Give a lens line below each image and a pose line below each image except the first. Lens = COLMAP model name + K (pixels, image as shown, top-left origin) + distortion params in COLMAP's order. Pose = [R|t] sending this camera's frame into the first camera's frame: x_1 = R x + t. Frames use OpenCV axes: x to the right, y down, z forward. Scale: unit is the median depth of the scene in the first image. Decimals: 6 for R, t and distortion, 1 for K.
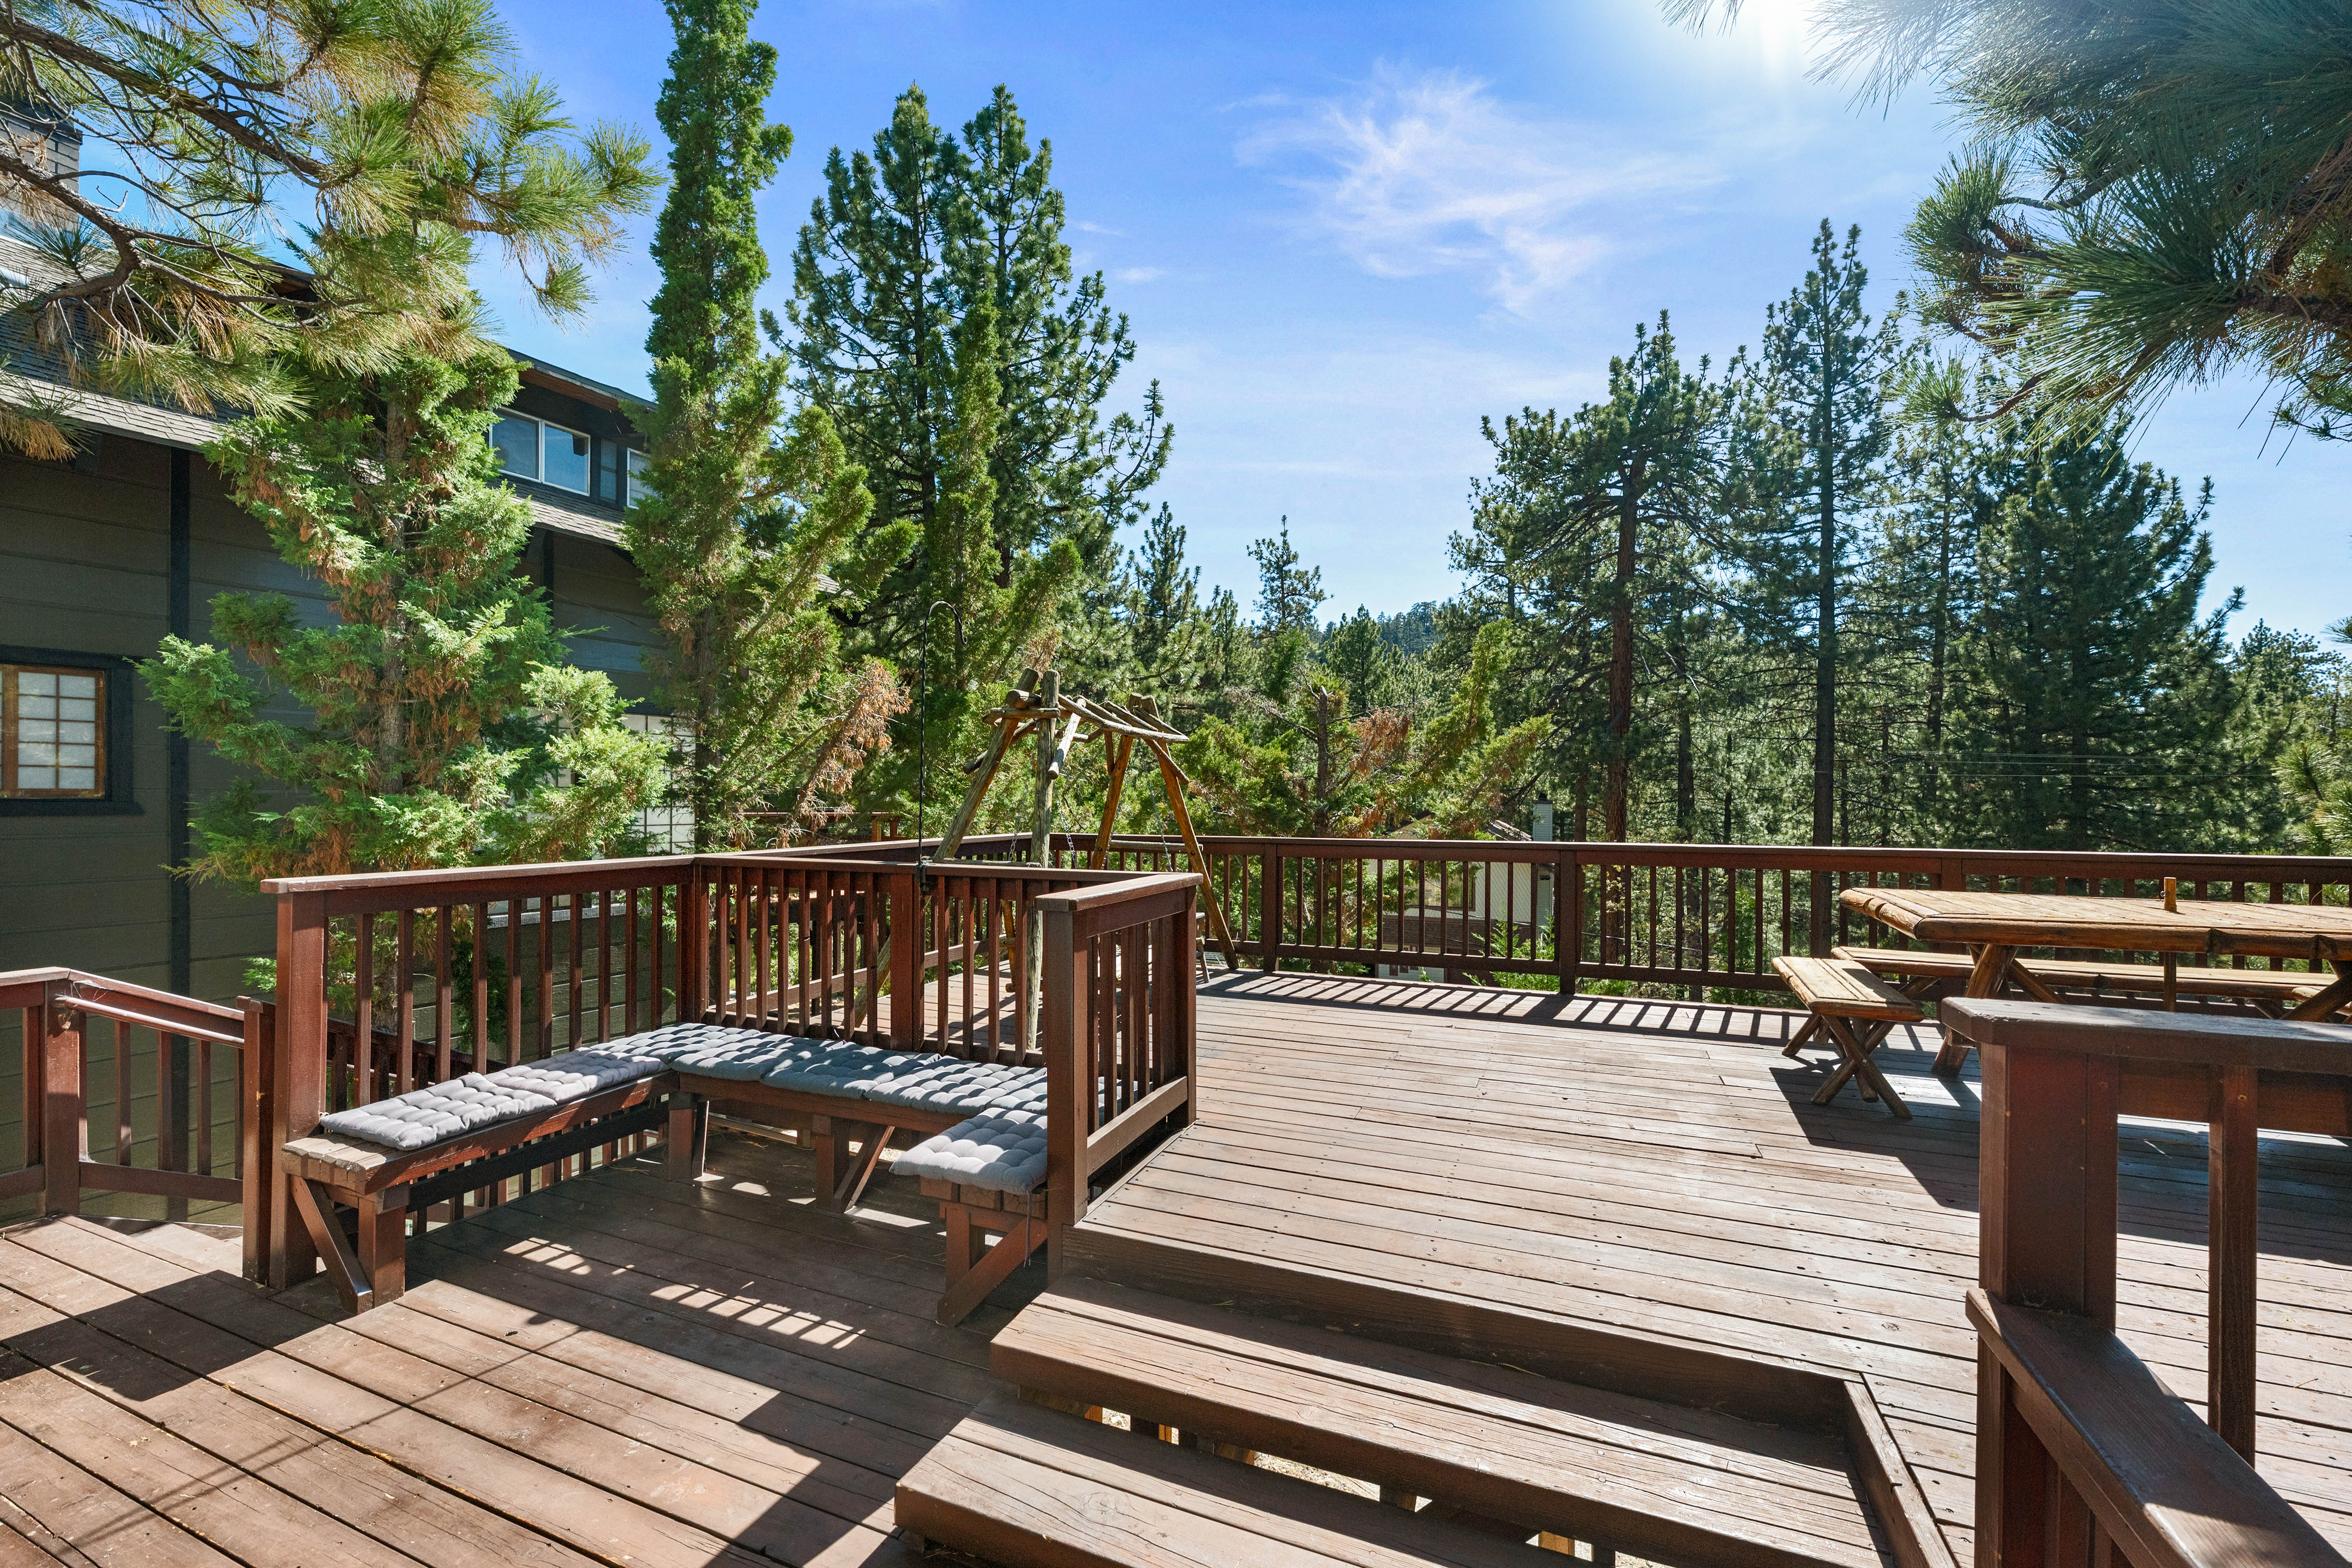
lens RADIAL K [[952.1, 0, 1179.4], [0, 952.1, 797.1], [0, 0, 1]] dist [-0.002184, -0.000112]
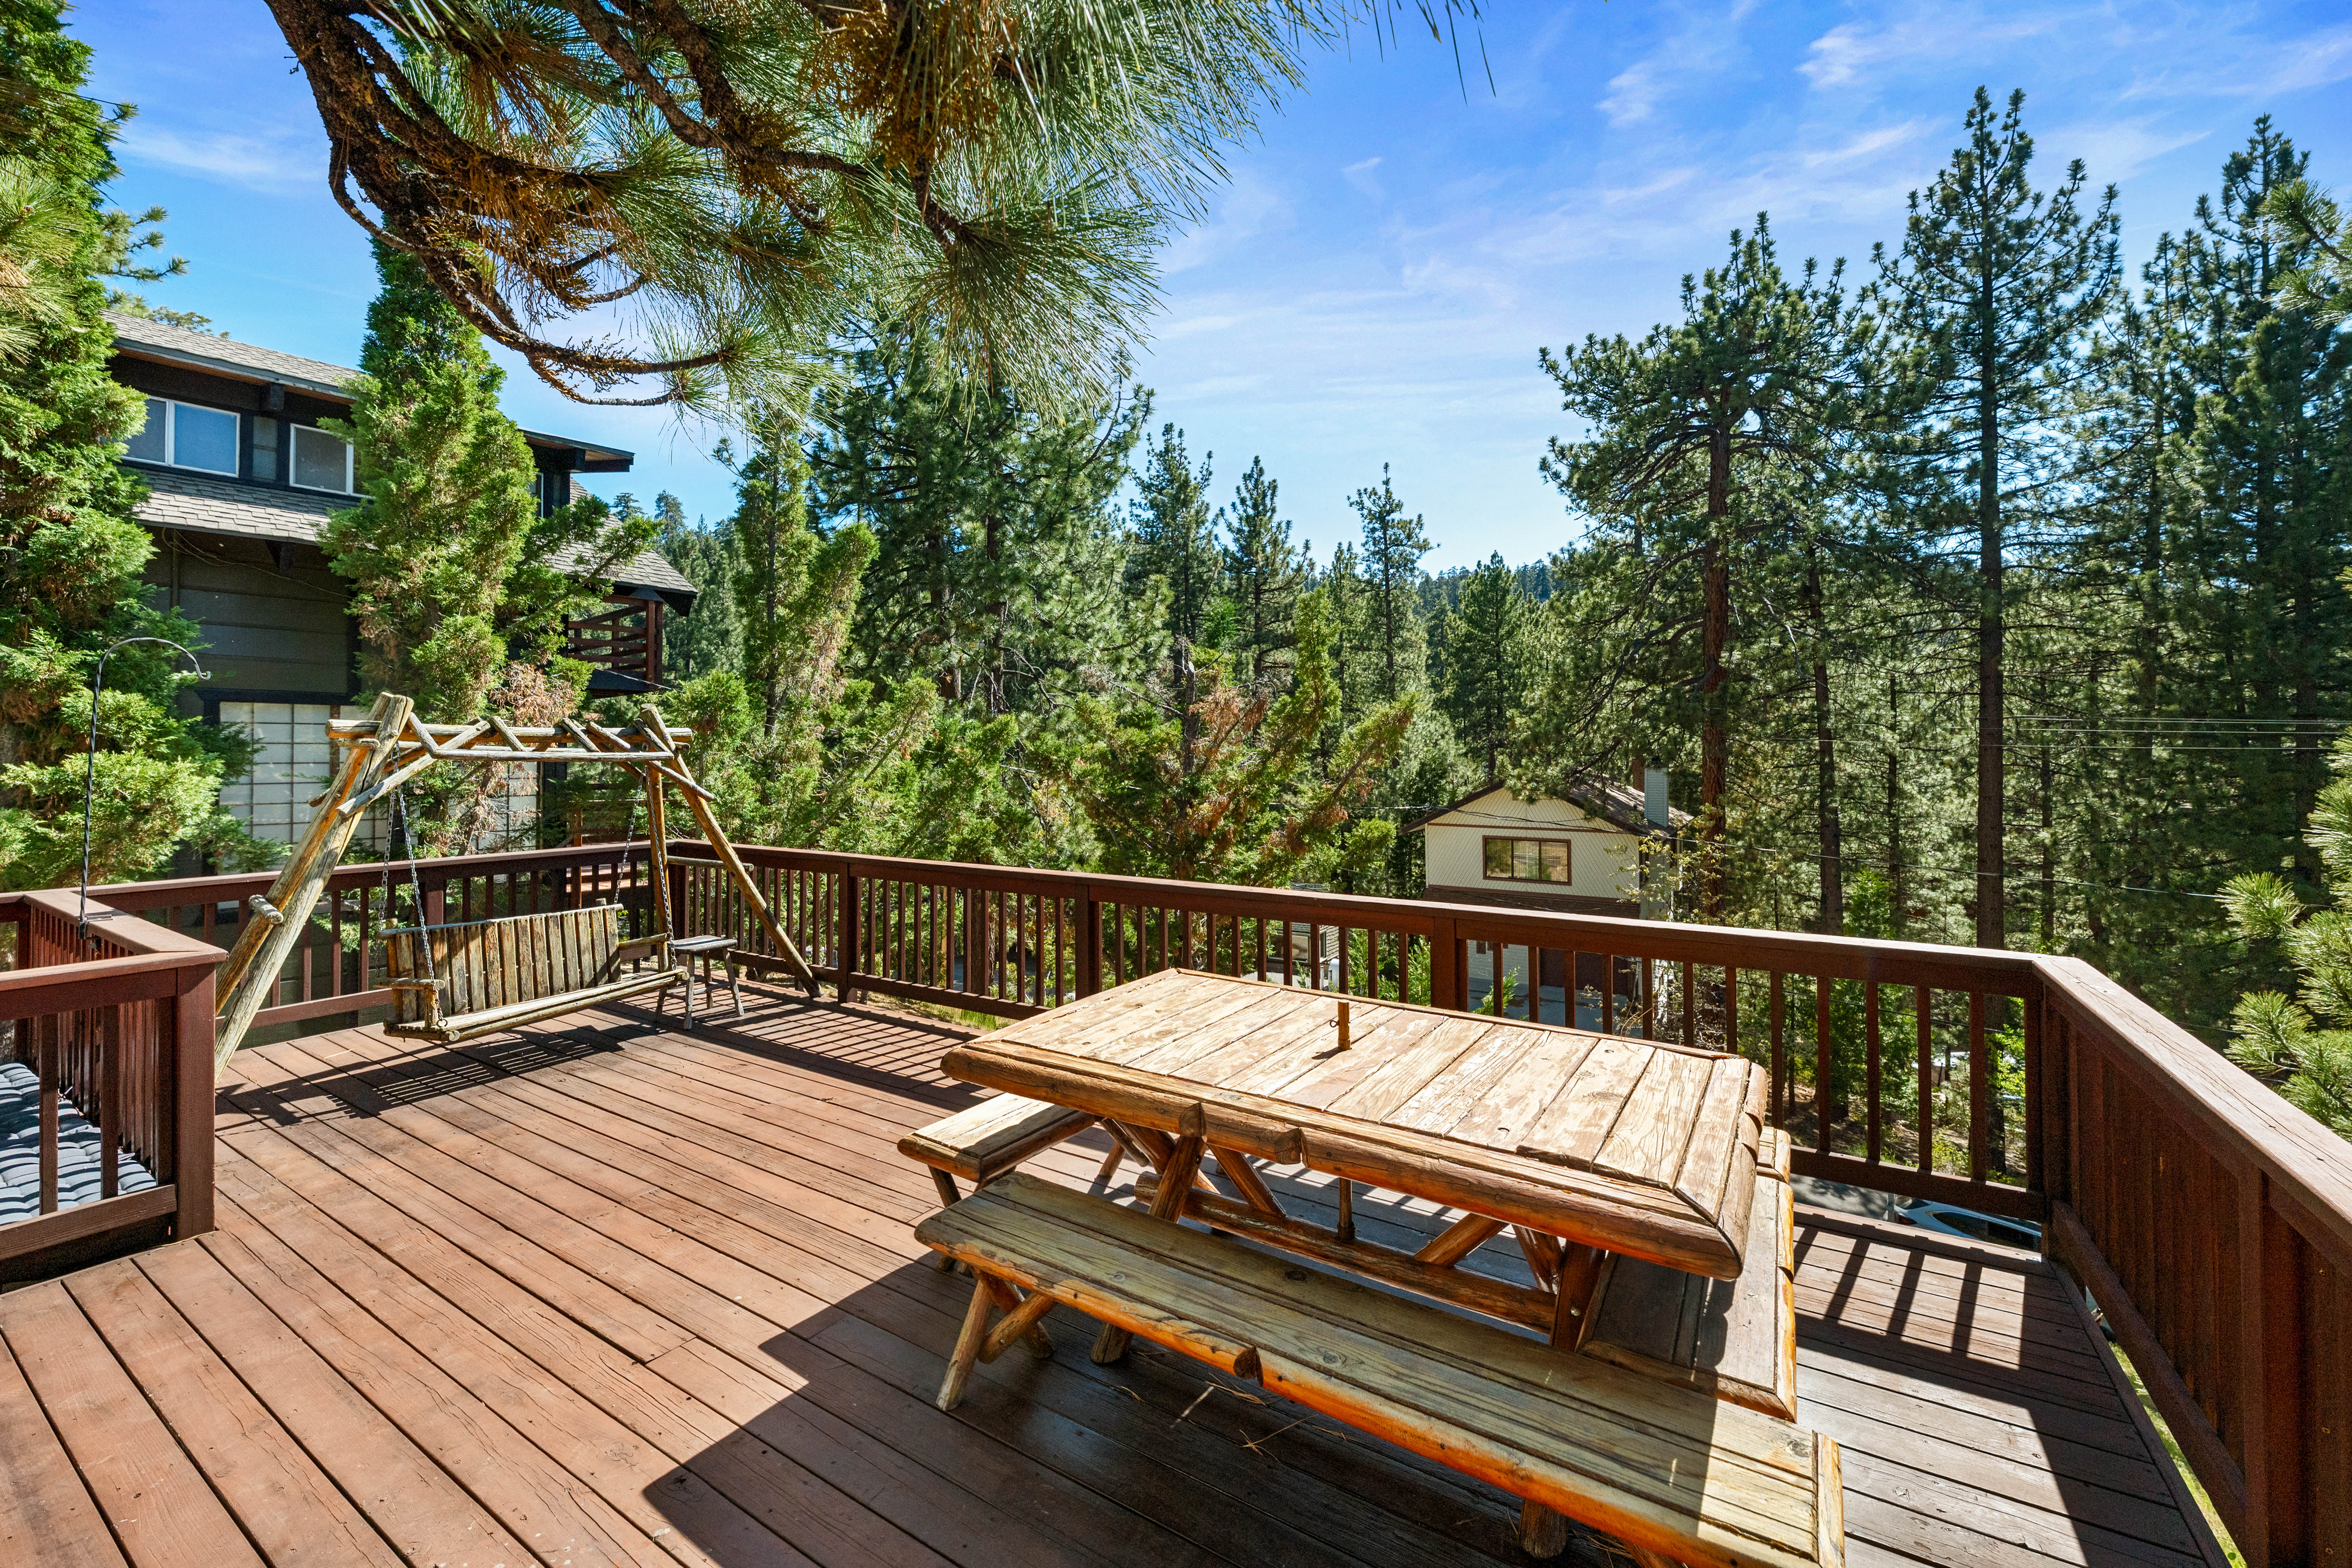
lens RADIAL K [[960.6, 0, 1184.3], [0, 960.6, 738.8], [0, 0, 1]] dist [-0.000399, 0.000213]
pose [[0.985179, -0.005886, -0.171431, 0.117548], [0.003702, 0.999908, -0.013059, -0.011410], [0.171492, 0.012231, 0.985110, 0.030362]]
